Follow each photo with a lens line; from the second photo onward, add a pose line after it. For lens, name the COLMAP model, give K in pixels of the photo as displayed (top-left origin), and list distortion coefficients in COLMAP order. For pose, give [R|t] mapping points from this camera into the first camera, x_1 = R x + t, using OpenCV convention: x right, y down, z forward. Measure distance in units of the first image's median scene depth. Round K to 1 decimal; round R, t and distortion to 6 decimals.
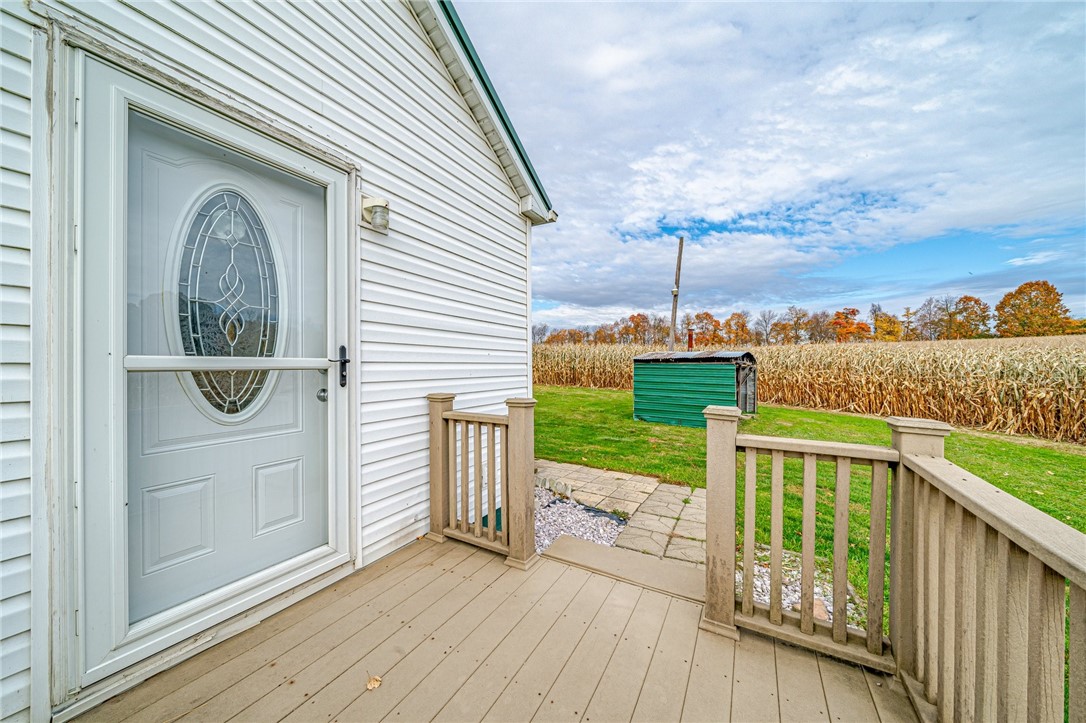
lens RADIAL K [[381.2, 0, 540.3], [0, 381.2, 364.1], [0, 0, 1]] dist [-0.004146, -0.000536]
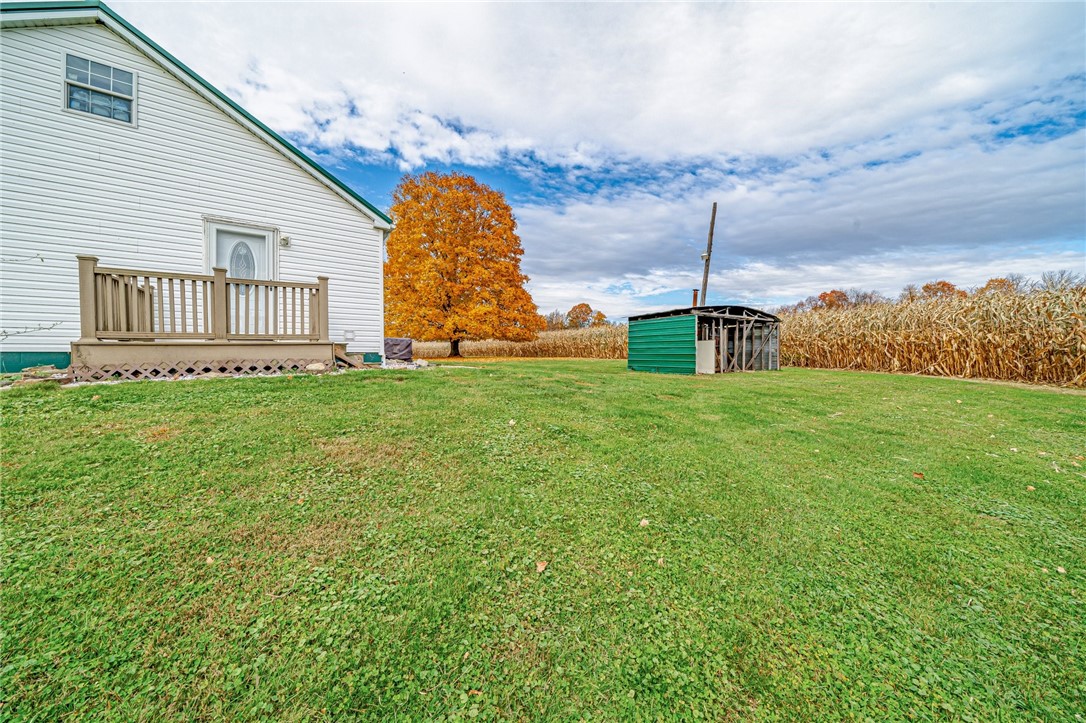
lens RADIAL K [[381.2, 0, 537.4], [0, 381.2, 357.4], [0, 0, 1]] dist [-0.004146, -0.000536]
pose [[0.905709, -0.003773, -0.423883, 0.496958], [0.005636, 0.999979, 0.003142, 0.104227], [0.423862, -0.005235, 0.905712, -0.179539]]
